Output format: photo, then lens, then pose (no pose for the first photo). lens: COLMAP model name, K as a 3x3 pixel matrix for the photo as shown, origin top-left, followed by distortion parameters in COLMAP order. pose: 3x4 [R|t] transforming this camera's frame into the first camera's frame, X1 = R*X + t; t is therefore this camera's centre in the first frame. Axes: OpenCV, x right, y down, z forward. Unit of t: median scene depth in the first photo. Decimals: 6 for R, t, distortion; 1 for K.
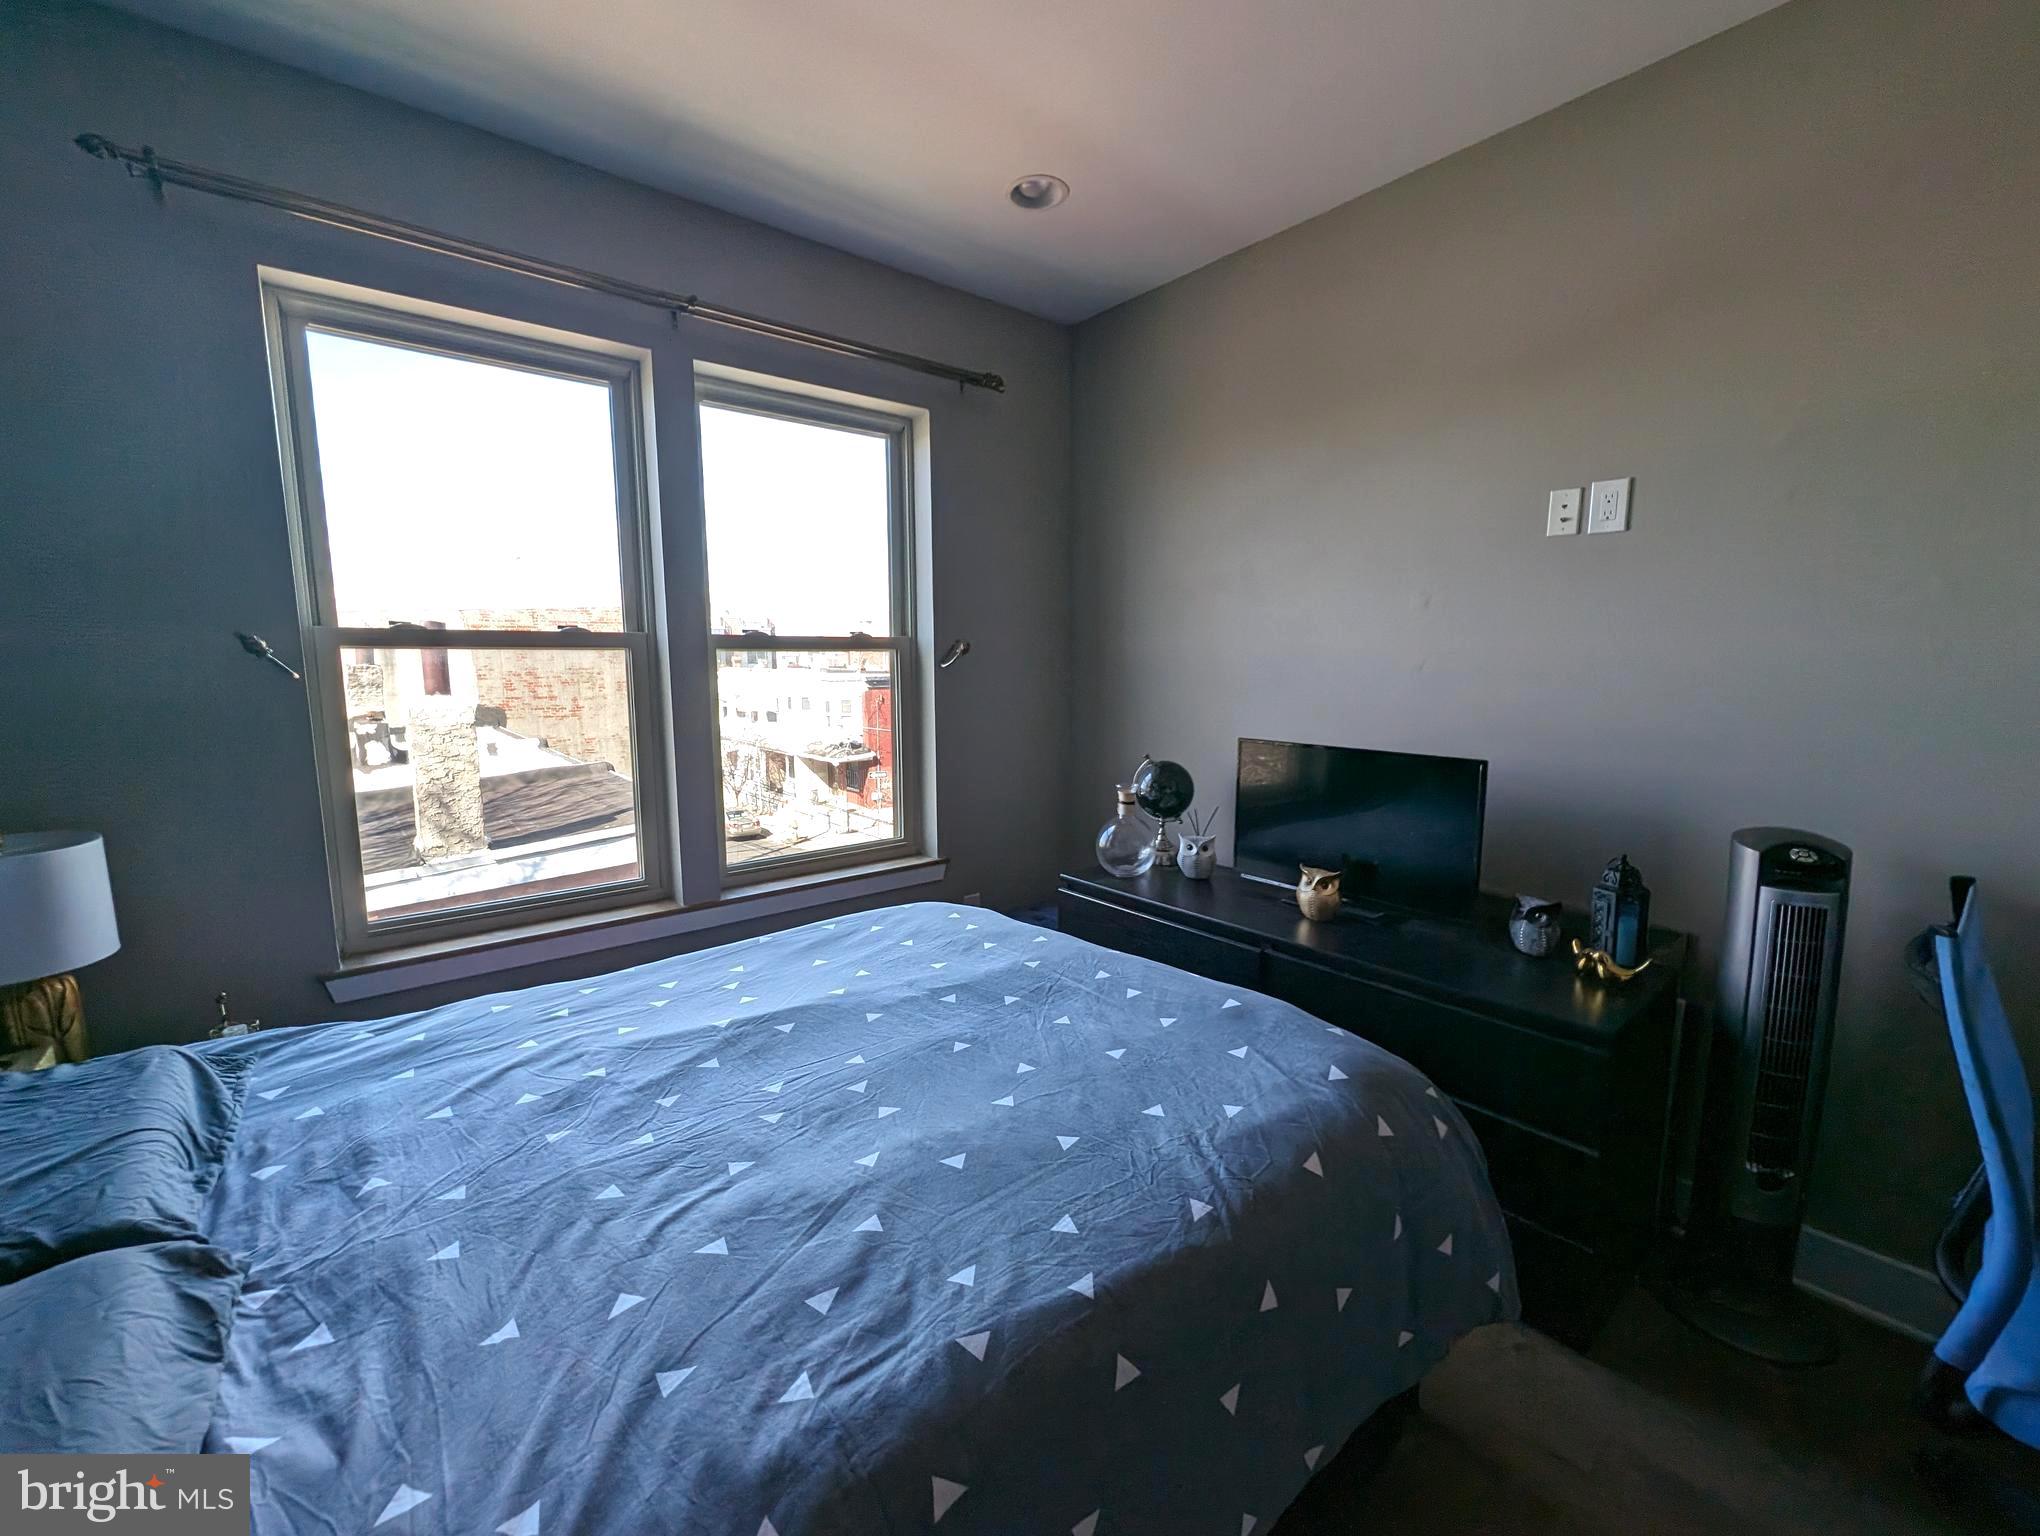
lens RADIAL K [[849.8, 0, 1018.0], [0, 849.8, 762.1], [0, 0, 1]] dist [0.002343, 0.000031]
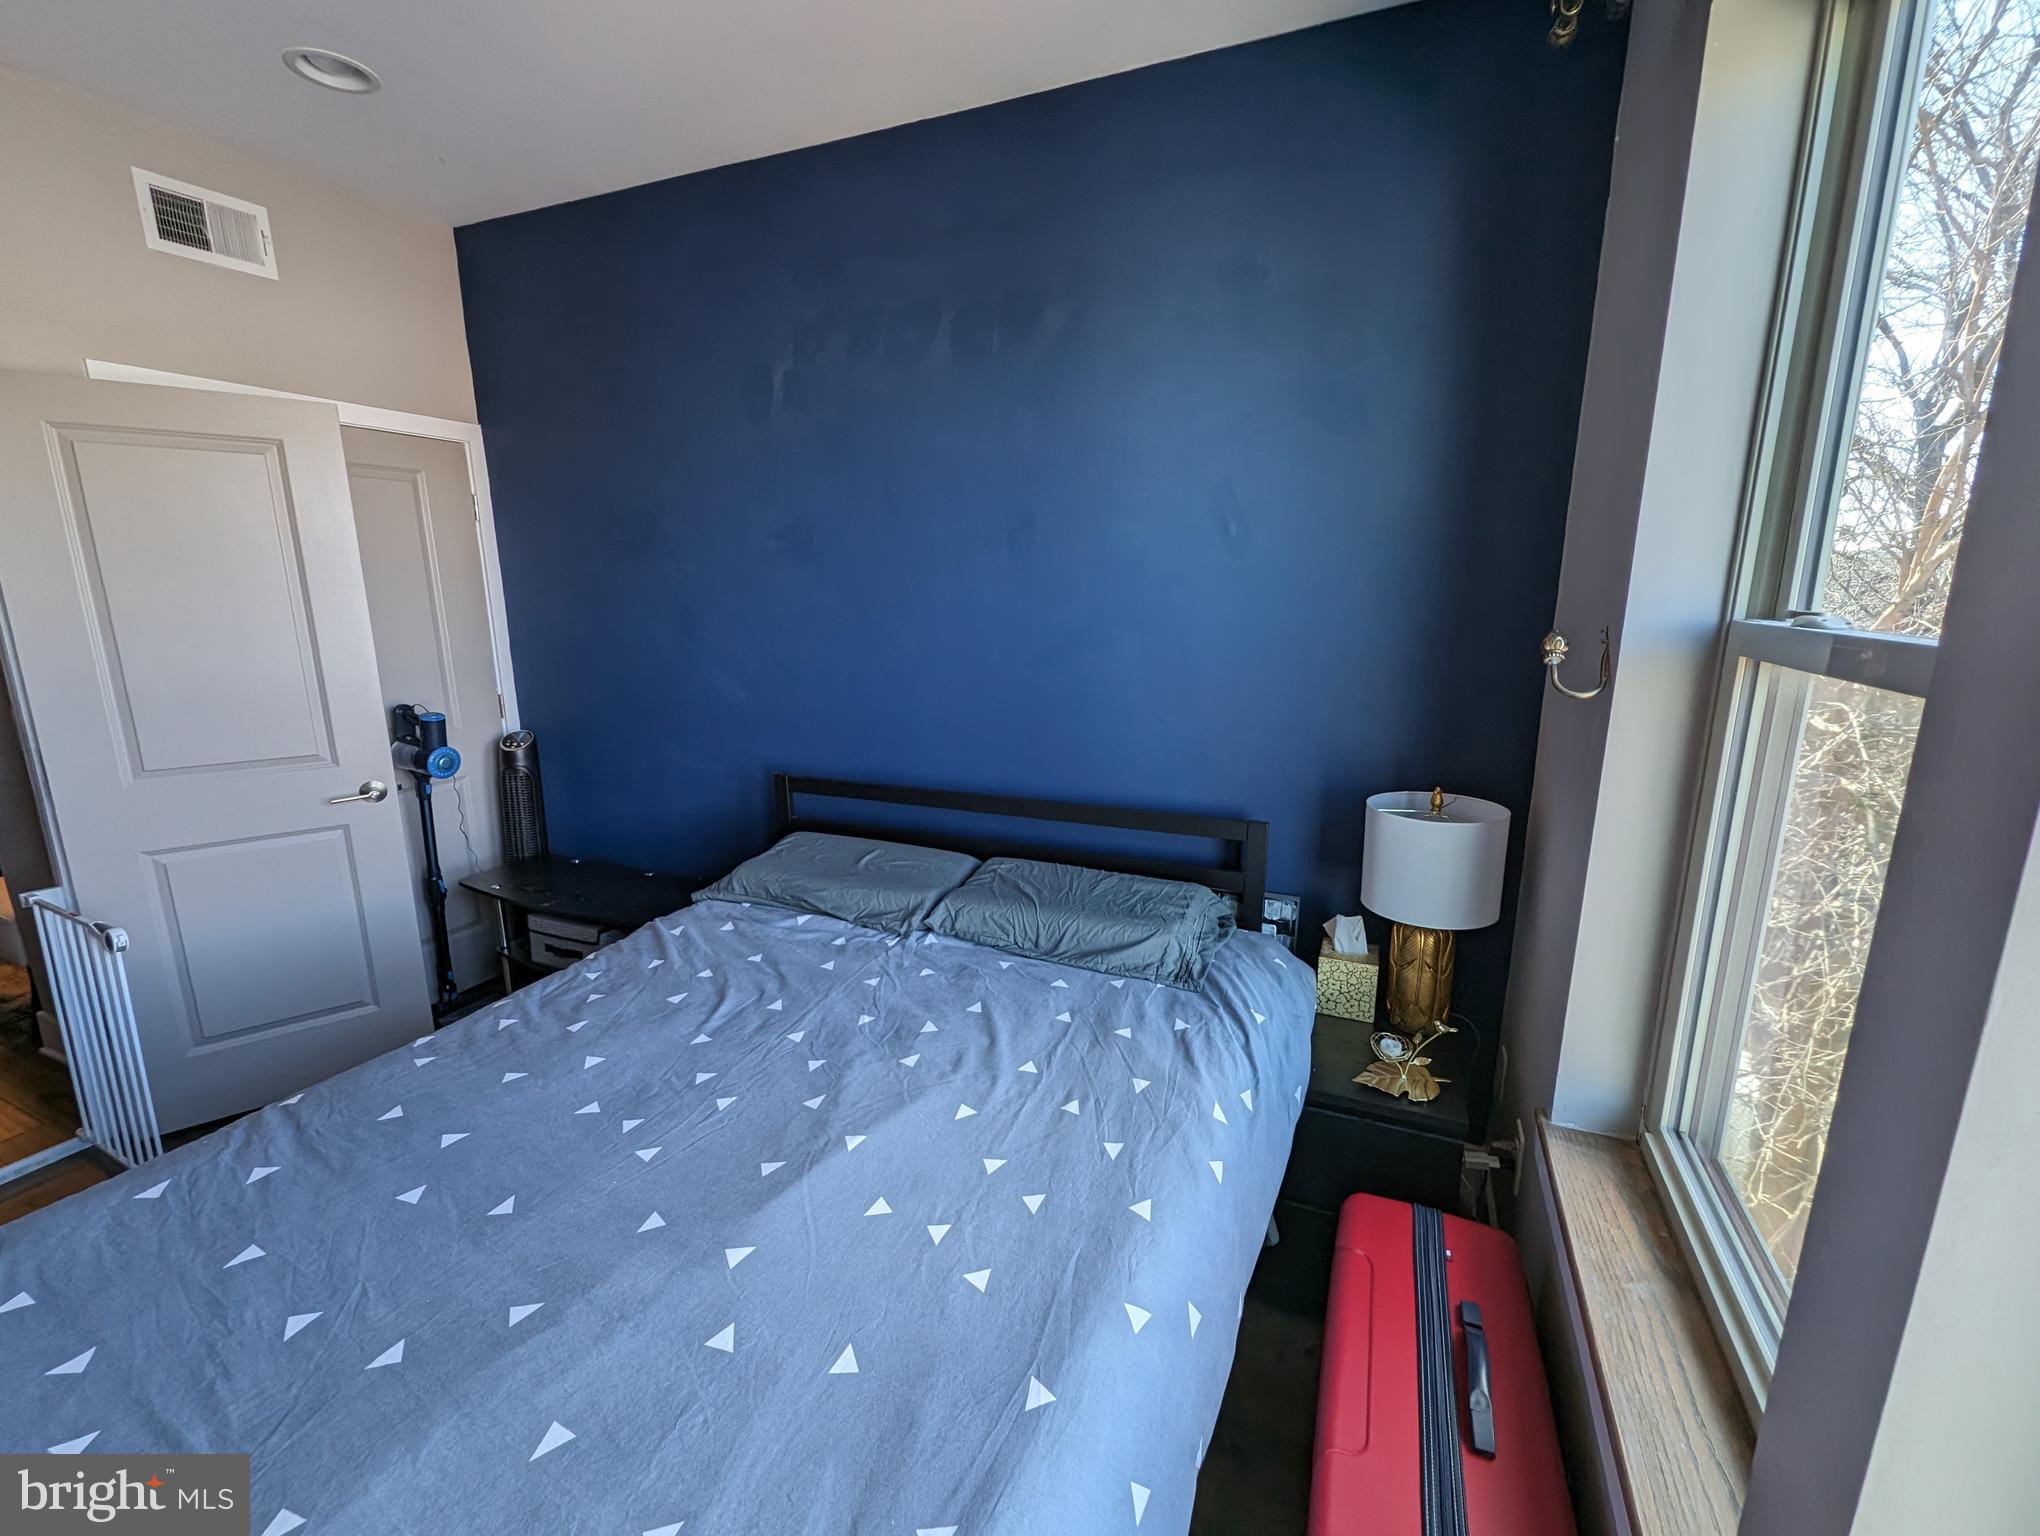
lens RADIAL K [[849.8, 0, 1018.0], [0, 849.8, 762.1], [0, 0, 1]] dist [0.002343, 0.000031]
pose [[-0.899172, 0.093609, -0.427466, -0.205516], [-0.052584, 0.946660, 0.317916, -0.318725], [0.434424, 0.308339, -0.846288, 1.838797]]
